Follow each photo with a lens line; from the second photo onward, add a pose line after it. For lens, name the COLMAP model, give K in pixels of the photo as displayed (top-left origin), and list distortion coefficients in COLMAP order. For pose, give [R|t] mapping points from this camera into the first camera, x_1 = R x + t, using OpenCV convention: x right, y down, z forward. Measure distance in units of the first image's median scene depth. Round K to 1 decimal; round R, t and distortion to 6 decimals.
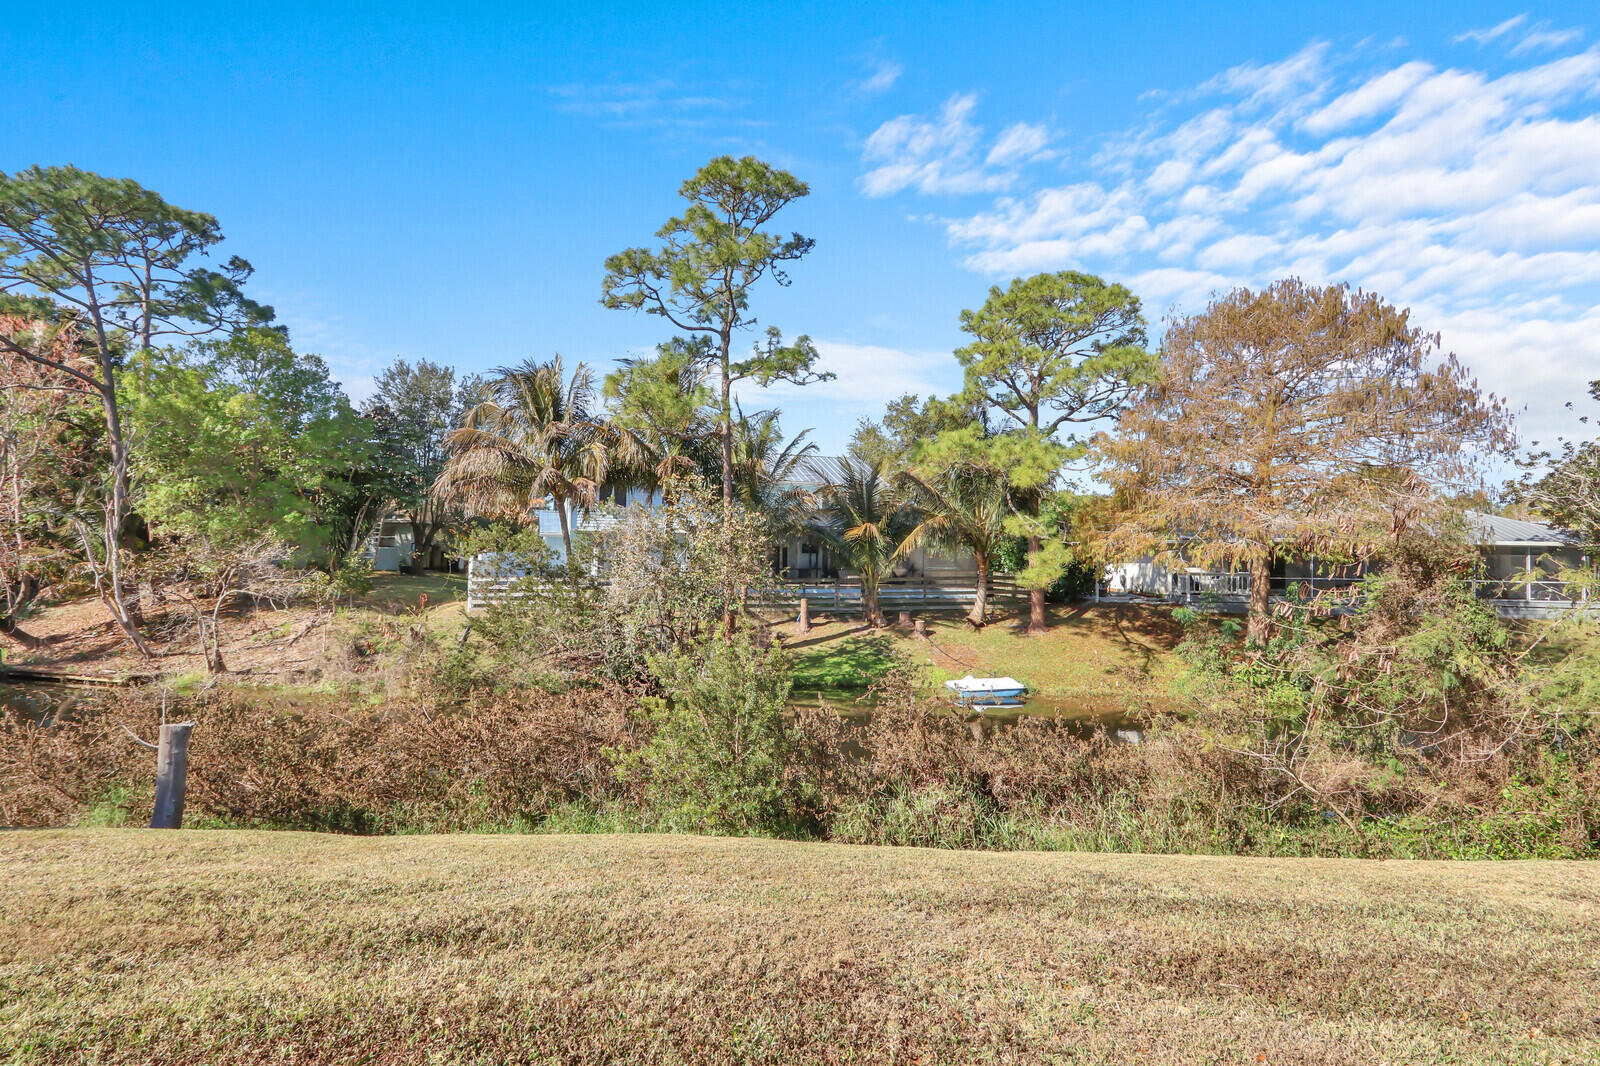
lens RADIAL K [[794.2, 0, 808.2], [0, 794.2, 543.1], [0, 0, 1]] dist [-0.004855, 0.000661]
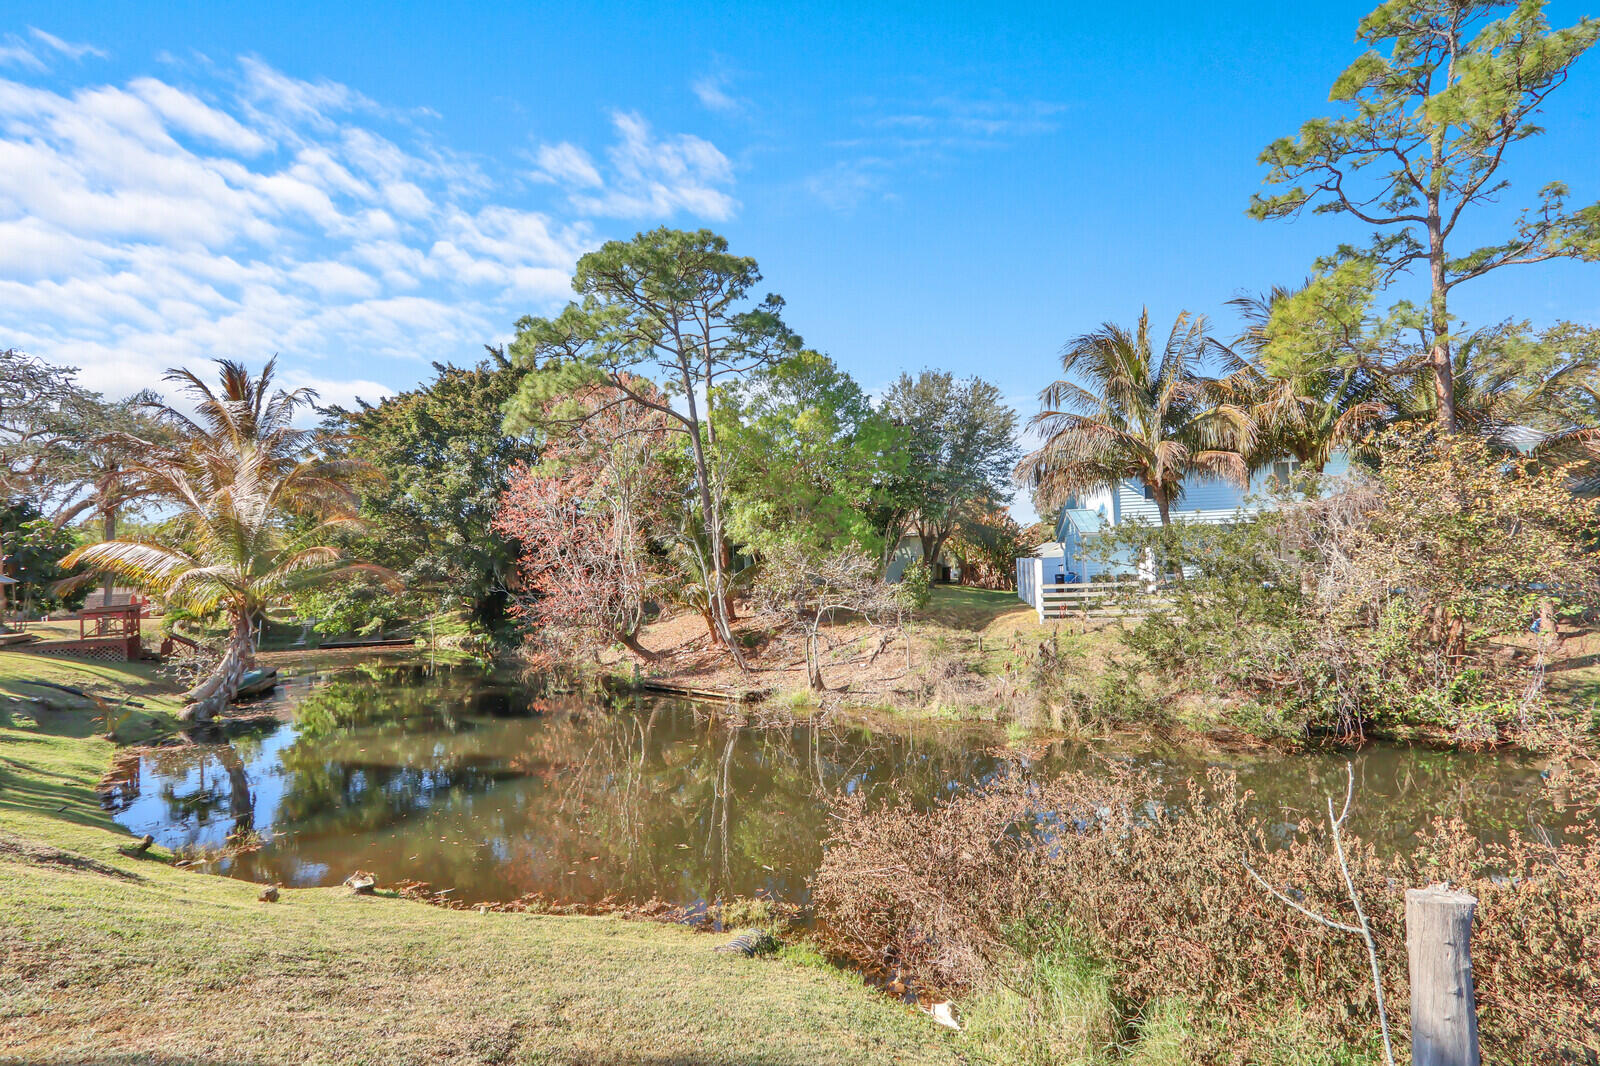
lens RADIAL K [[760.7, 0, 817.5], [0, 760.7, 547.2], [0, 0, 1]] dist [-0.017254, 0.001605]
pose [[0.888756, -0.059430, -0.454512, -0.274316], [0.053124, 0.998232, -0.026645, 0.011167], [0.455293, -0.000464, 0.890342, 0.147132]]
